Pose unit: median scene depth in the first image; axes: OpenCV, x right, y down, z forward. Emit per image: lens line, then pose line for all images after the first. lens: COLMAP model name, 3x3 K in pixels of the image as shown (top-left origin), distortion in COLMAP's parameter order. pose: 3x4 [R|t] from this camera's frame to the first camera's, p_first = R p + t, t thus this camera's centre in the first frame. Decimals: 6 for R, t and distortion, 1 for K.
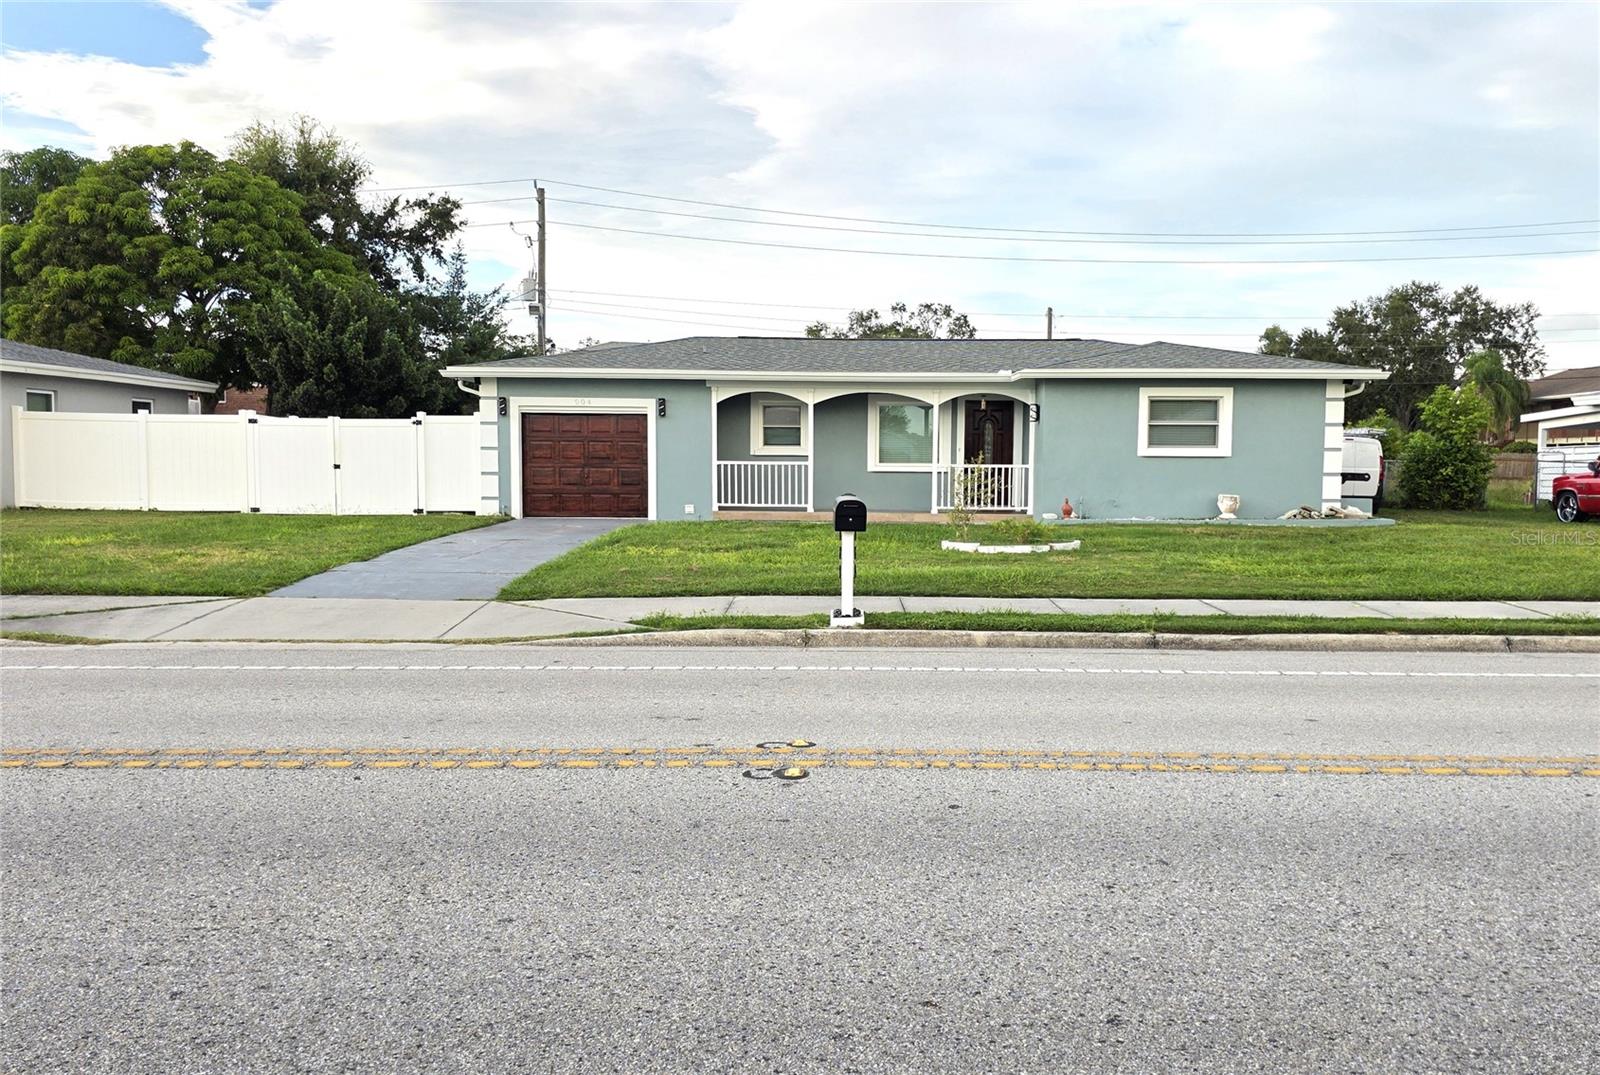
lens RADIAL K [[1275.0, 0, 838.2], [0, 1275.0, 536.5], [0, 0, 1]] dist [0.090765, -0.109678]
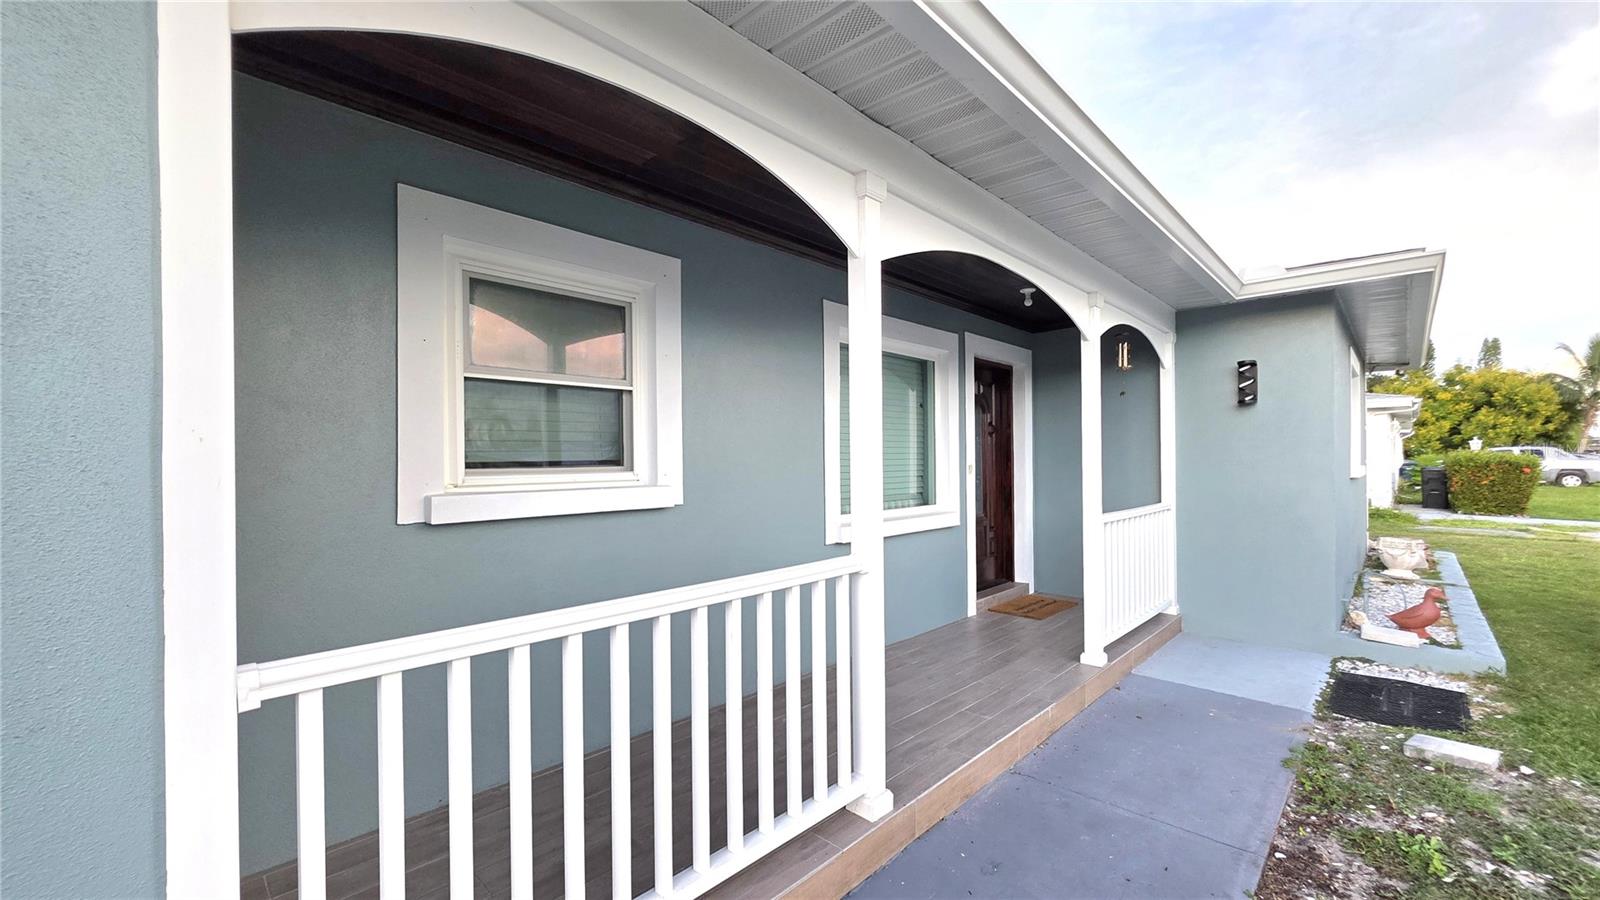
lens RADIAL K [[639.8, 0, 791.8], [0, 639.8, 458.1], [0, 0, 1]] dist [0.001901, -0.000104]
pose [[0.696774, -0.010858, 0.717208, -0.098892], [0.052920, 0.997939, -0.036304, -0.070034], [-0.715336, 0.063251, 0.695912, 0.930951]]
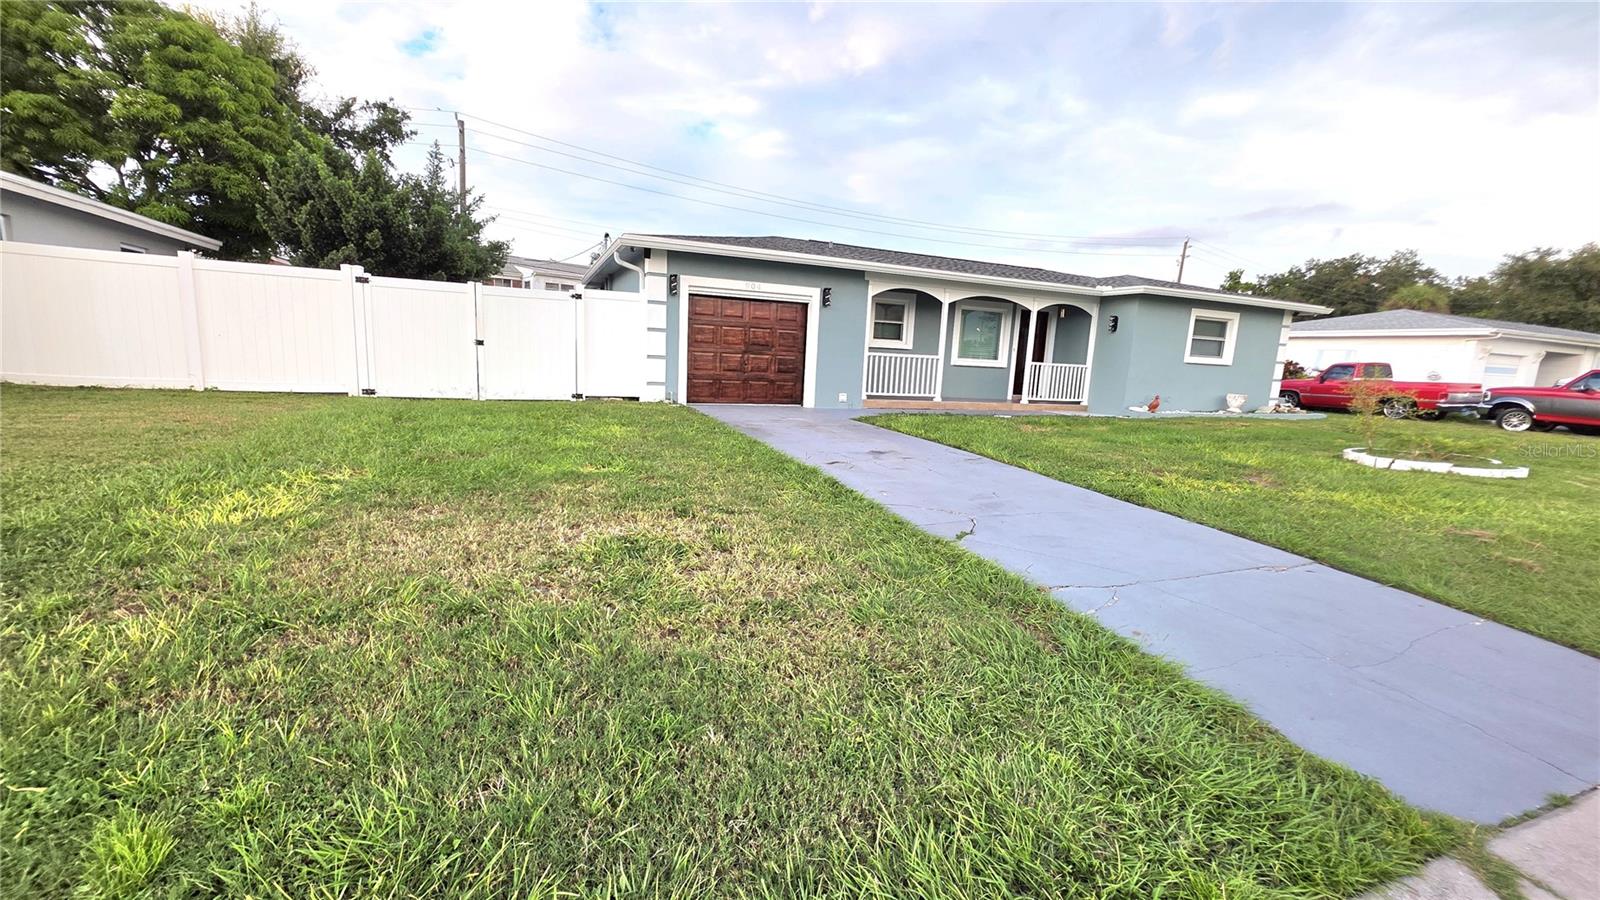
lens RADIAL K [[636.8, 0, 794.1], [0, 636.8, 459.3], [0, 0, 1]] dist [0.003254, 0.000595]
pose [[0.925571, -0.024237, 0.377797, -0.351885], [-0.020457, 0.993288, 0.113840, -0.029404], [-0.378021, -0.113096, 0.918863, 0.518221]]
